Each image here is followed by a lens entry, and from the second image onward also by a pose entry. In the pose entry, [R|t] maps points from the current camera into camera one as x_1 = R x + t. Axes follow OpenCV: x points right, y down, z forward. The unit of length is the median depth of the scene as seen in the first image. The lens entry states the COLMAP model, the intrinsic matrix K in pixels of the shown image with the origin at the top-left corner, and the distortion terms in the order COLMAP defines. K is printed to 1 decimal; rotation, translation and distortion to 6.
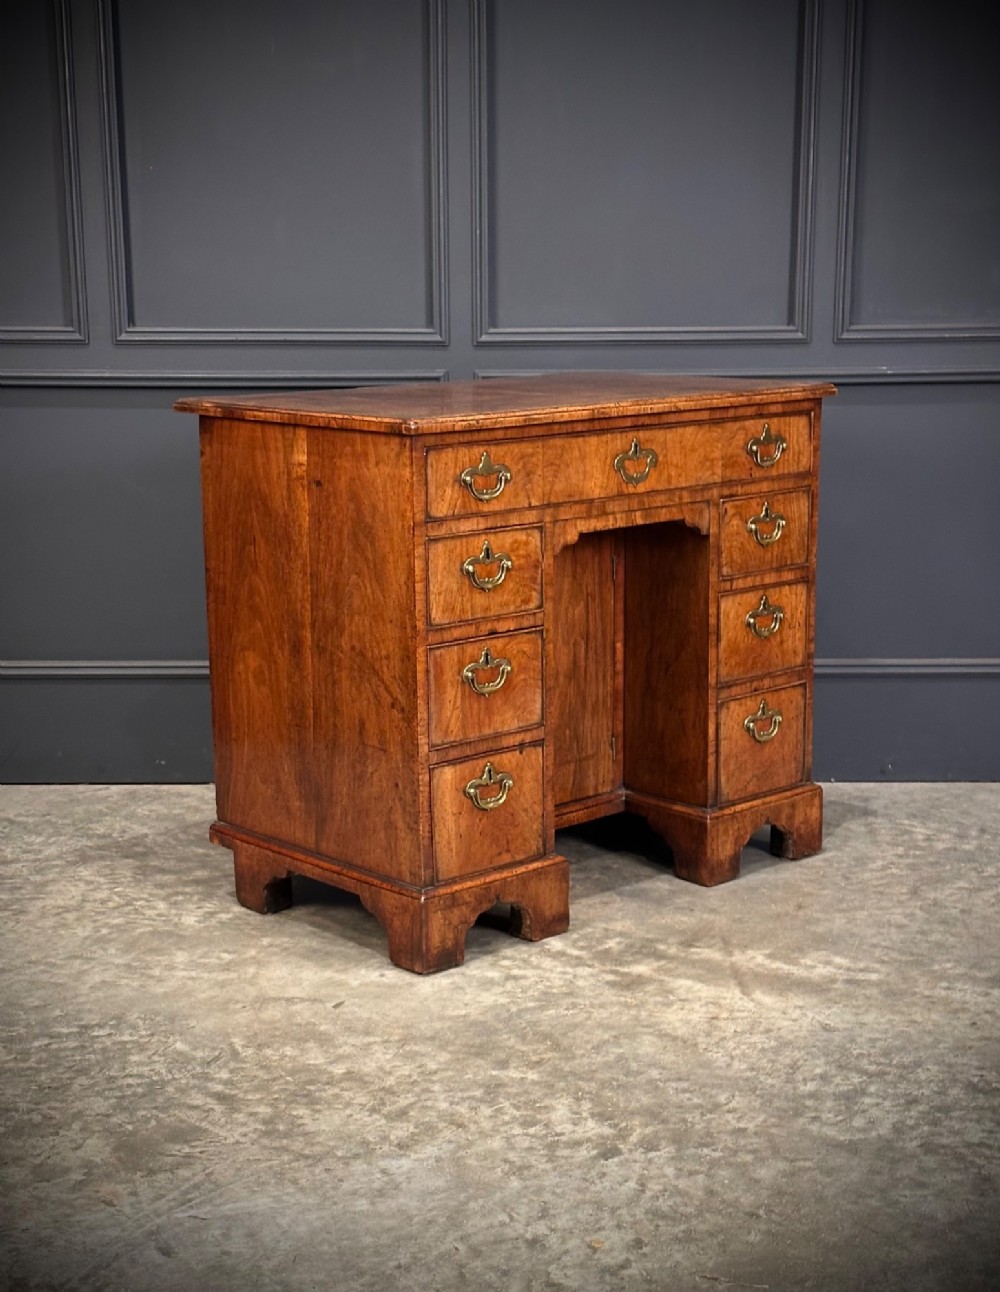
lens RADIAL K [[2004.6, 0, 498.5], [0, 2004.6, 715.2], [0, 0, 1]] dist [0.125056, 0.002921]
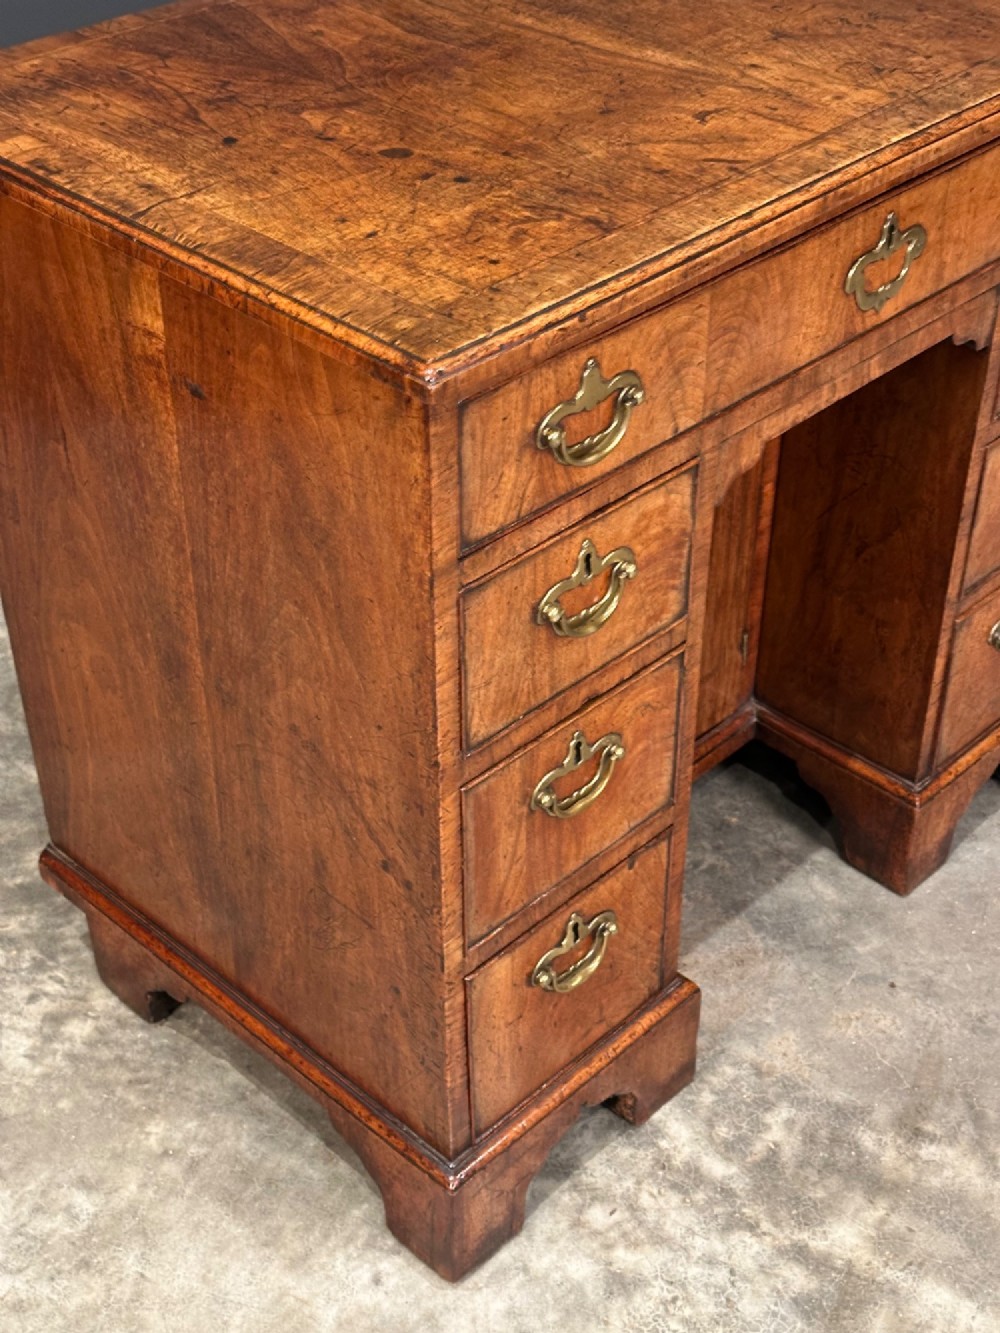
lens RADIAL K [[1848.1, 0, 516.9], [0, 1848.1, 685.6], [0, 0, 1]] dist [0.163751, -0.285085]
pose [[0.997821, -0.026662, 0.060359, -0.046684], [-0.000344, 0.912614, 0.408823, -0.224190], [-0.065985, -0.407953, 0.910616, 0.607974]]
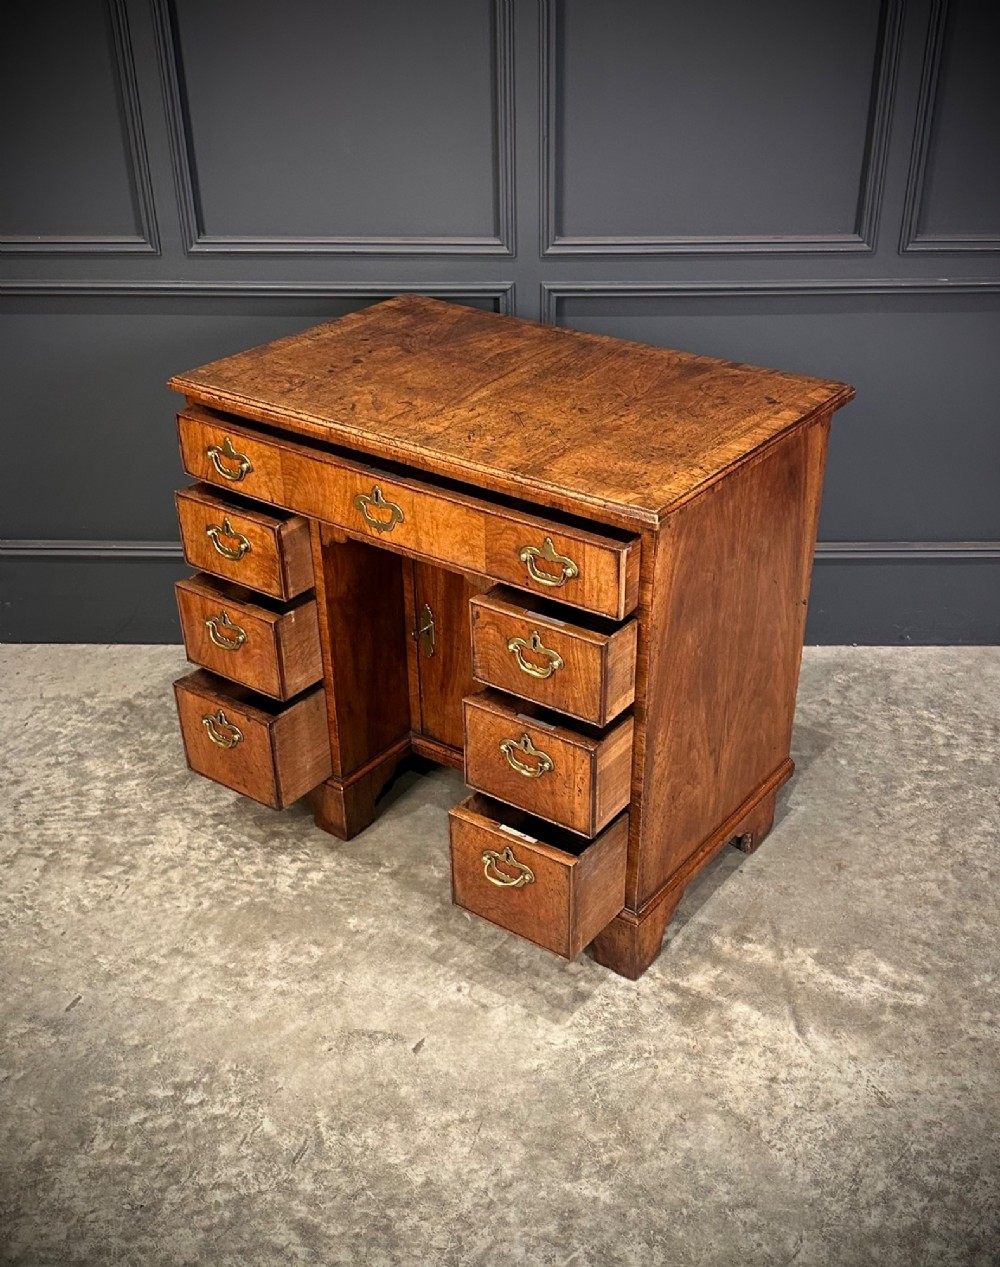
lens RADIAL K [[1331.9, 0, 526.2], [0, 1331.9, 694.3], [0, 0, 1]] dist [0.201307, -0.469610]
pose [[0.999936, 0.003362, -0.010766, -0.014706], [0.000319, 0.945715, 0.324997, -0.256912], [0.011274, -0.324980, 0.945654, 0.372155]]
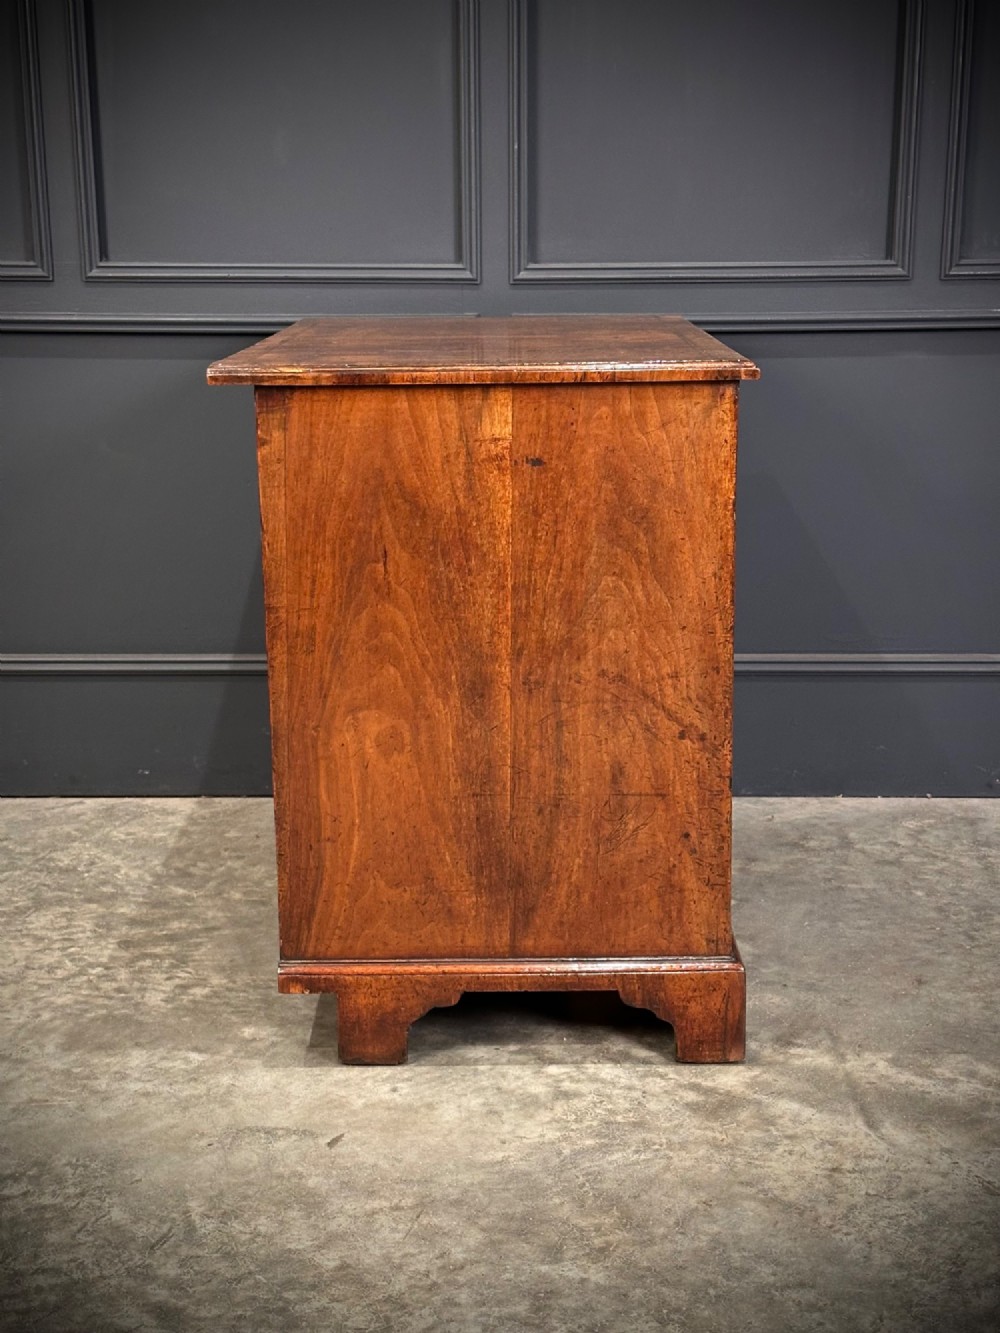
lens RADIAL K [[1825.3, 0, 507.0], [0, 1825.3, 672.6], [0, 0, 1]] dist [0.206727, -0.498335]
pose [[0.999964, 0.002371, -0.008111, -0.009148], [-0.002268, 0.999916, 0.012755, -0.040307], [0.008141, -0.012736, 0.999886, 0.296562]]
